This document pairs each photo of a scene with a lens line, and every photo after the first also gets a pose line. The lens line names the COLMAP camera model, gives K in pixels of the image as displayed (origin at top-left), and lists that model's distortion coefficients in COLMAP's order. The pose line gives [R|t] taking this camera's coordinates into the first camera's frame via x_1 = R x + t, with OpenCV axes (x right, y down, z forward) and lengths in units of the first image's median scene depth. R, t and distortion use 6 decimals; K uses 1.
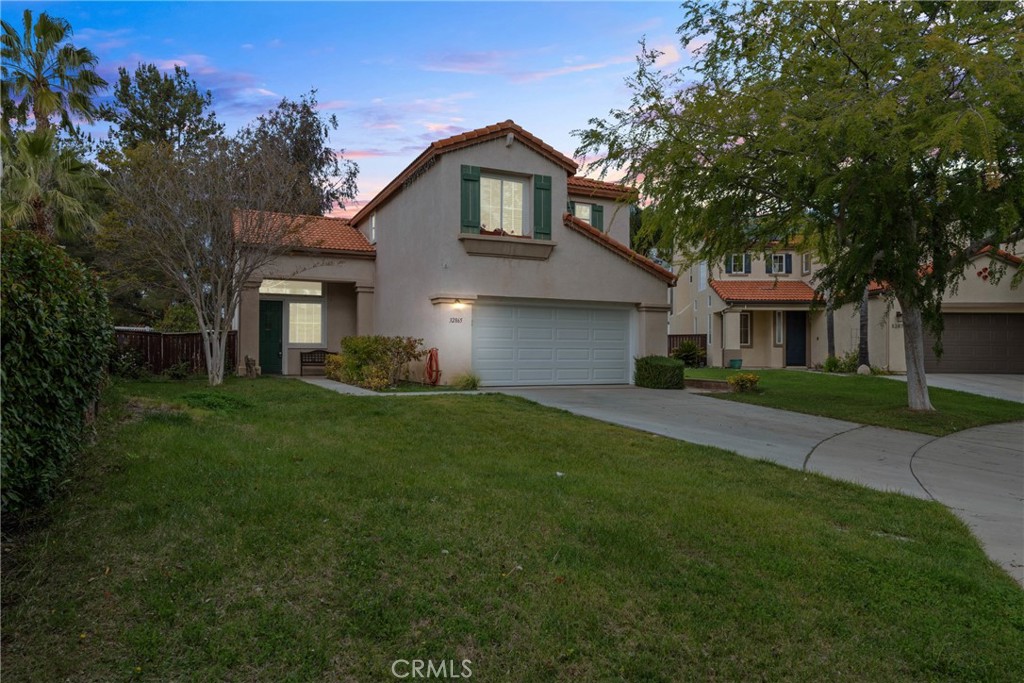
lens RADIAL K [[664.9, 0, 510.5], [0, 664.9, 344.0], [0, 0, 1]] dist [-0.002949, 0.001044]
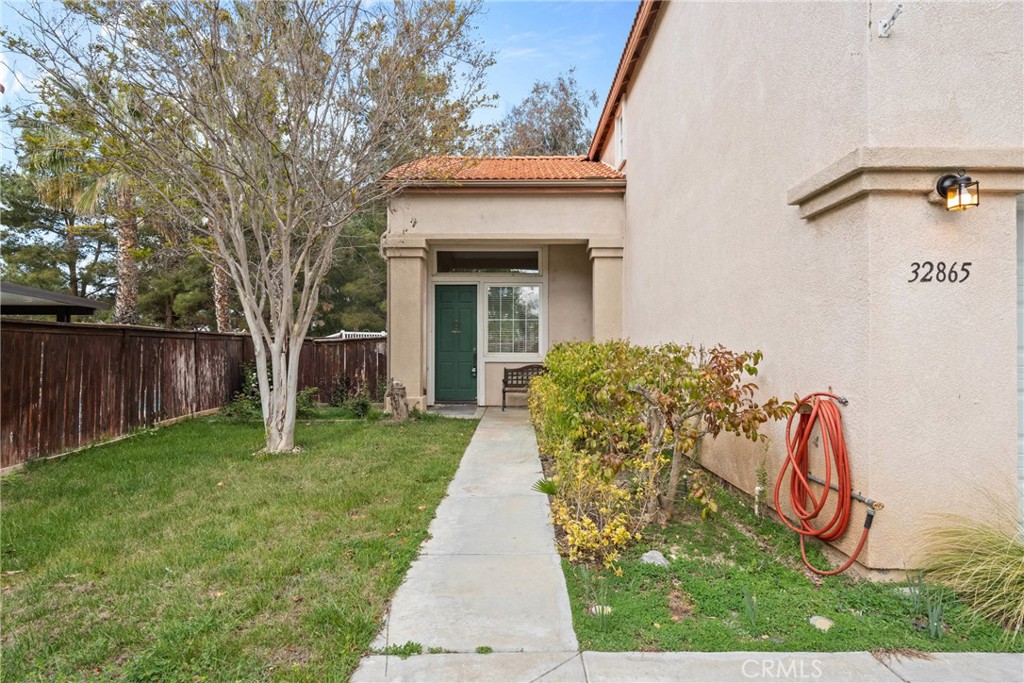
lens RADIAL K [[563.5, 0, 512.5], [0, 563.5, 340.7], [0, 0, 1]] dist [-0.005096, -0.000144]
pose [[0.904678, -0.010292, -0.425972, -0.116631], [0.007266, 0.999936, -0.008729, -0.010466], [0.426035, 0.004802, 0.904694, 0.686463]]
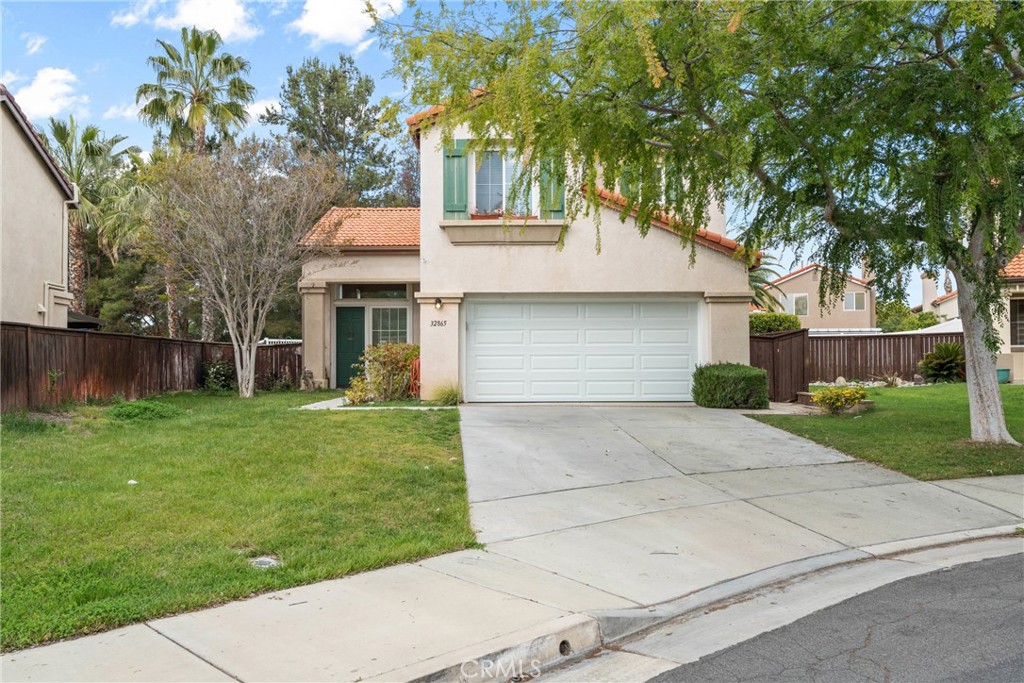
lens RADIAL K [[871.5, 0, 509.1], [0, 871.5, 338.5], [0, 0, 1]] dist [0.003271, 0.001691]
pose [[0.902756, -0.021769, -0.429603, 0.424636], [0.013402, 0.999657, -0.022492, 0.009279], [0.429945, 0.014547, 0.902738, 0.030266]]
